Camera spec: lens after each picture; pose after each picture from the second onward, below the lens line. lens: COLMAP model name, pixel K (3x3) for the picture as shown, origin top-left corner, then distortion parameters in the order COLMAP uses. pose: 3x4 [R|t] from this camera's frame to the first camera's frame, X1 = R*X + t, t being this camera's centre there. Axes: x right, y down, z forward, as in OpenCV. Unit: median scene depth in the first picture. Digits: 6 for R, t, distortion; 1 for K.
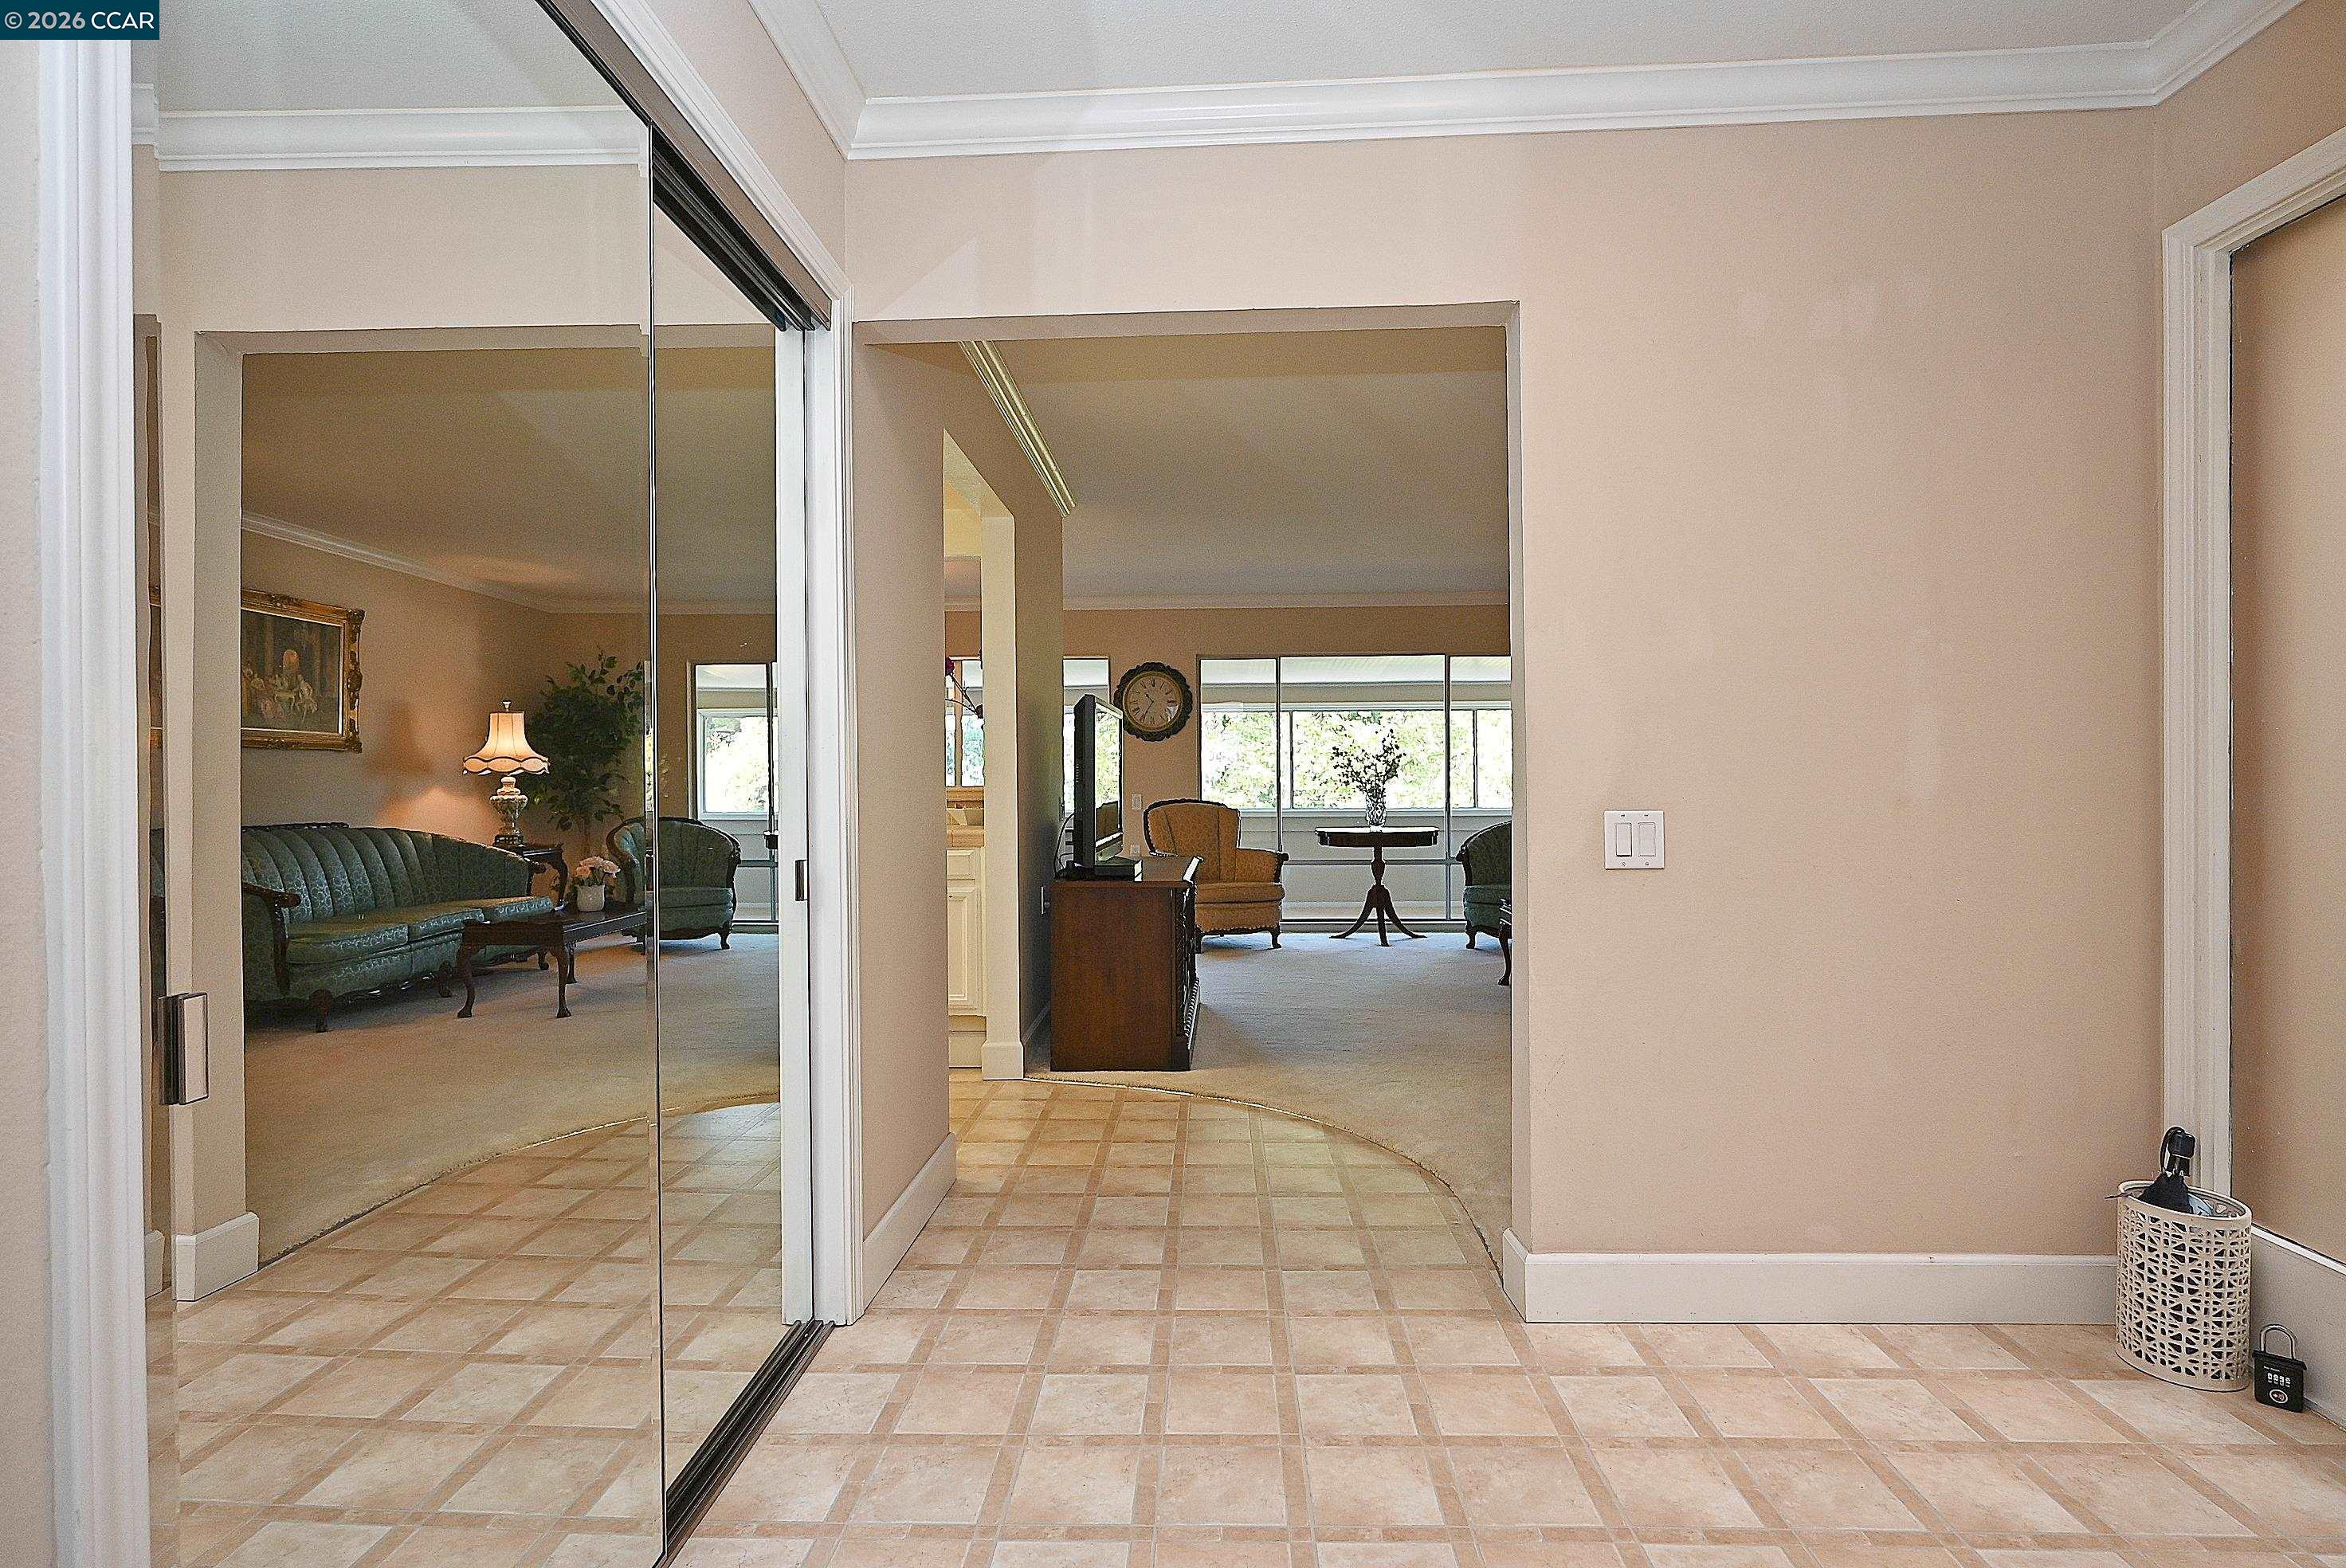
lens RADIAL K [[1157.3, 0, 1189.3], [0, 1157.3, 784.2], [0, 0, 1]] dist [0.000484, 0.001897]
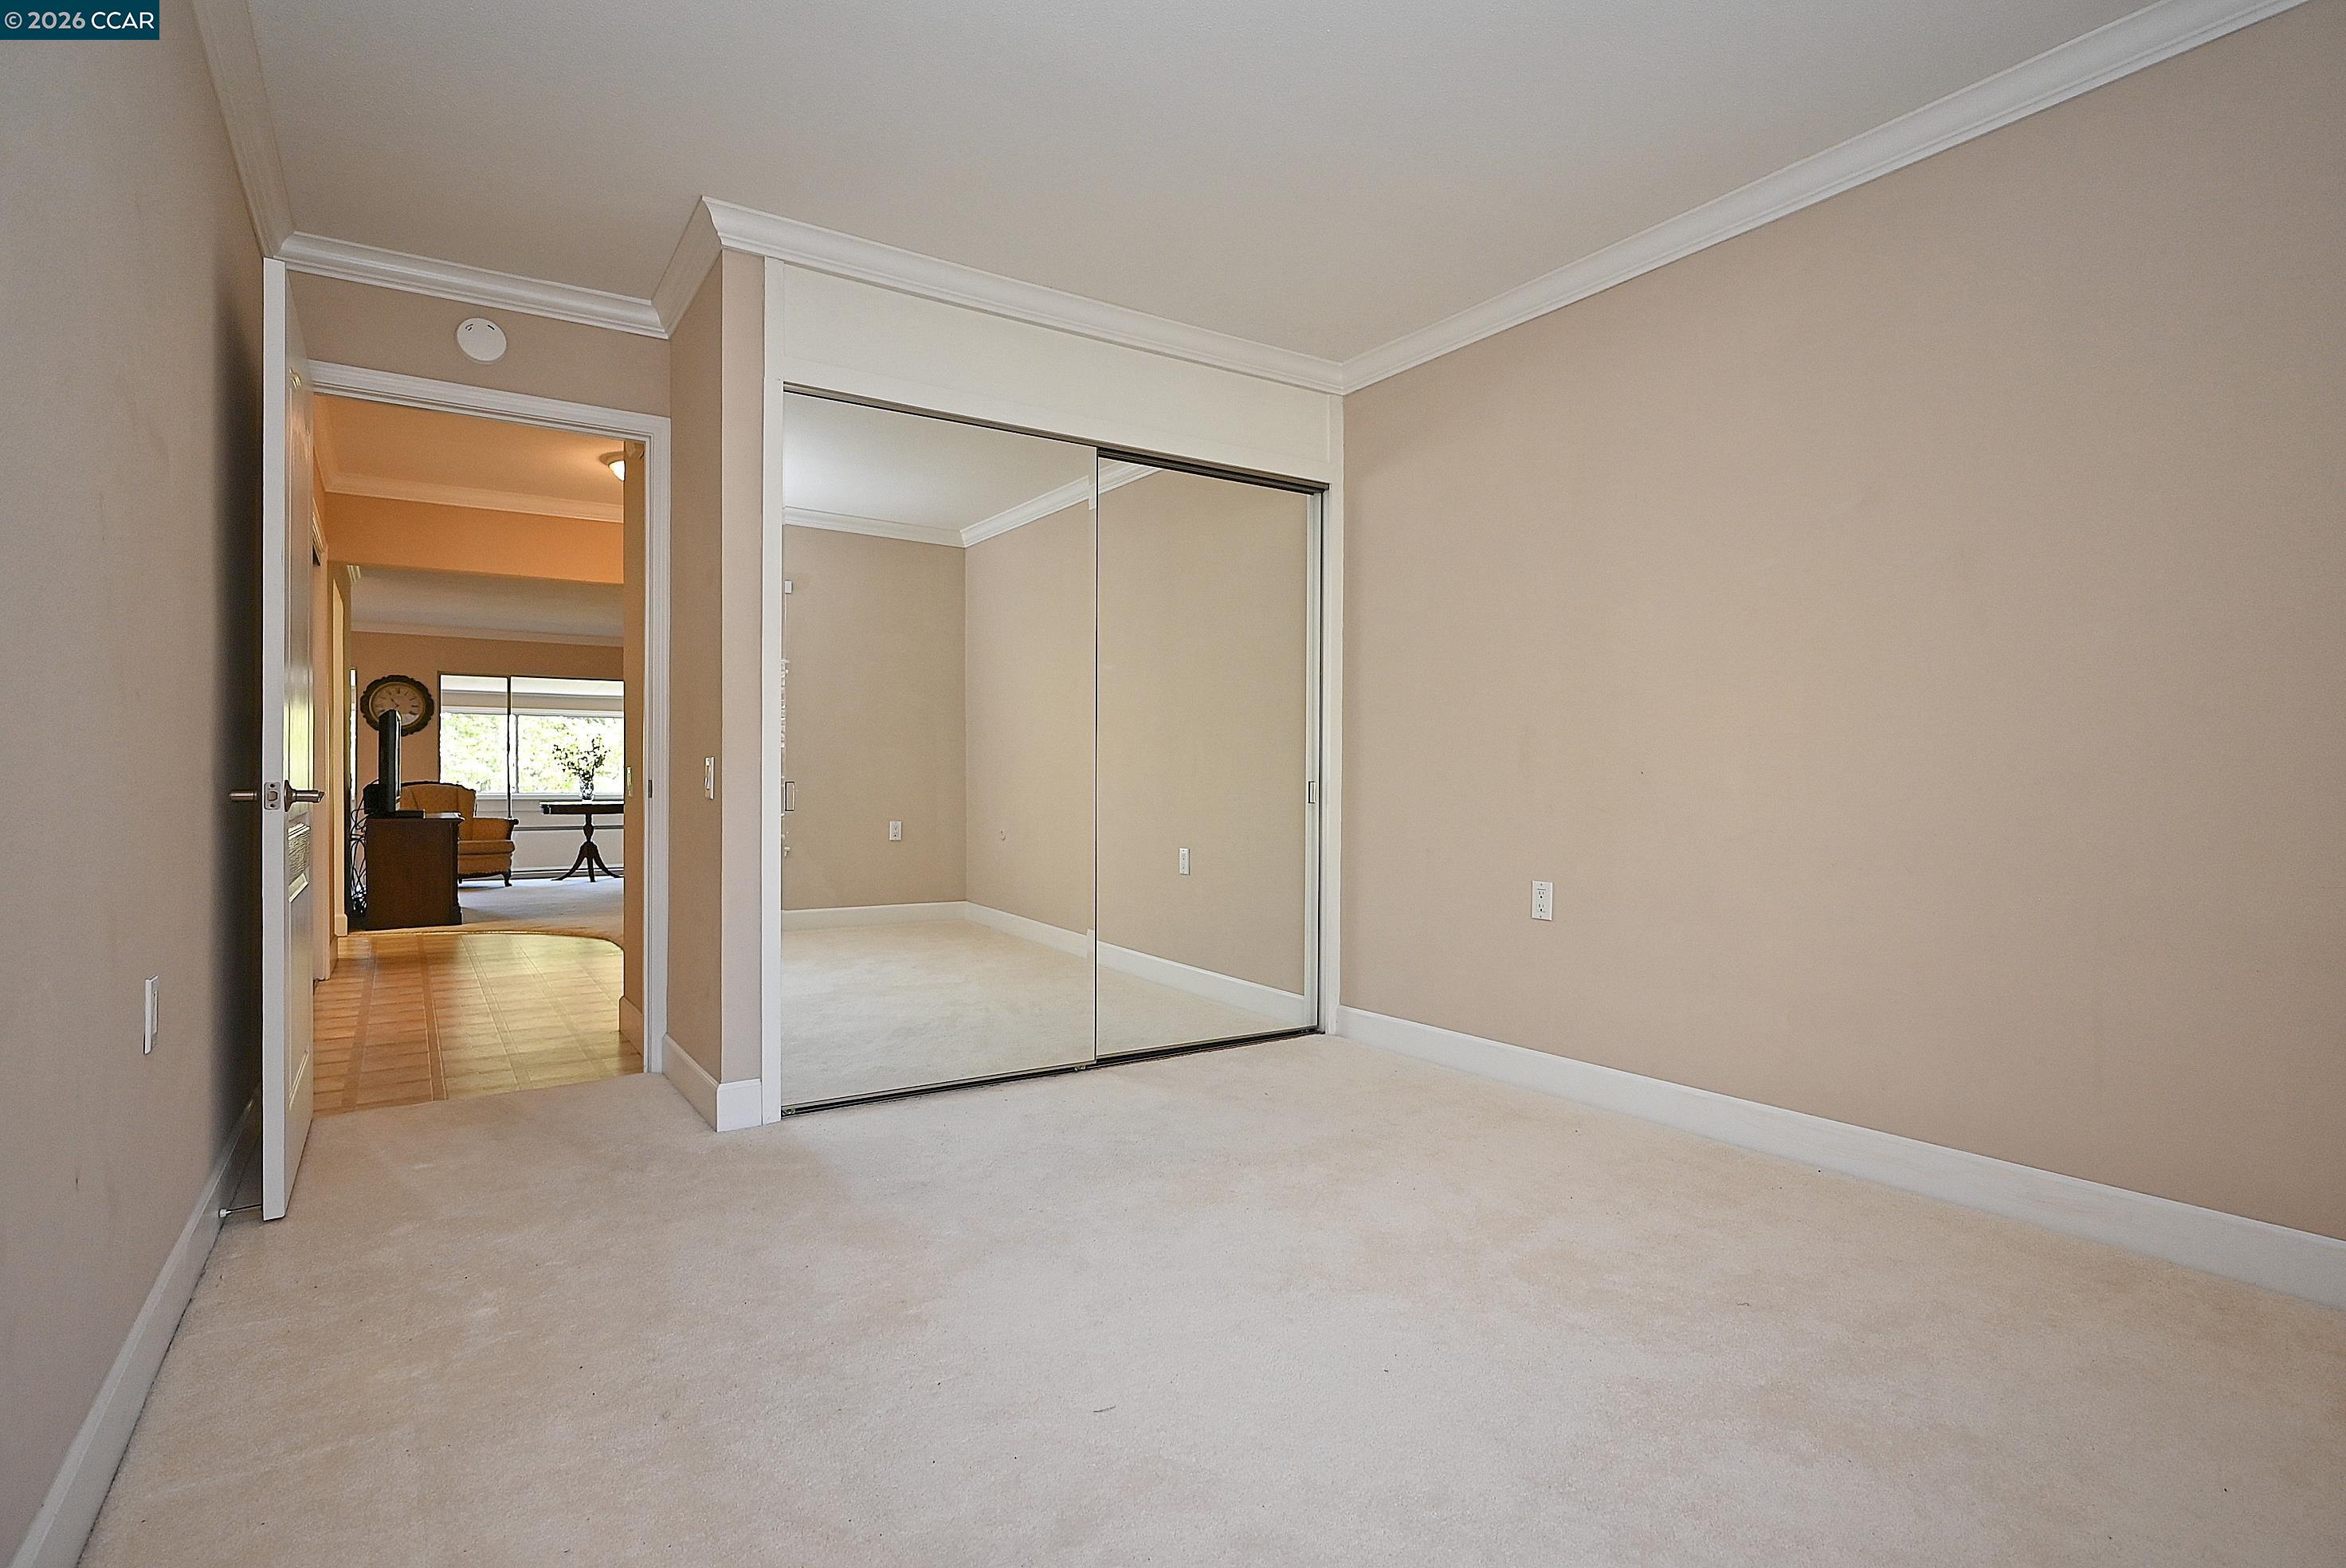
lens RADIAL K [[1197.8, 0, 1165.3], [0, 1197.8, 786.5], [0, 0, 1]] dist [-0.001145, 0.001261]
pose [[0.828715, 0.003637, 0.559659, -0.071154], [-0.003358, 0.999993, -0.001526, 0.018316], [-0.559660, -0.000615, 0.828722, -0.596040]]
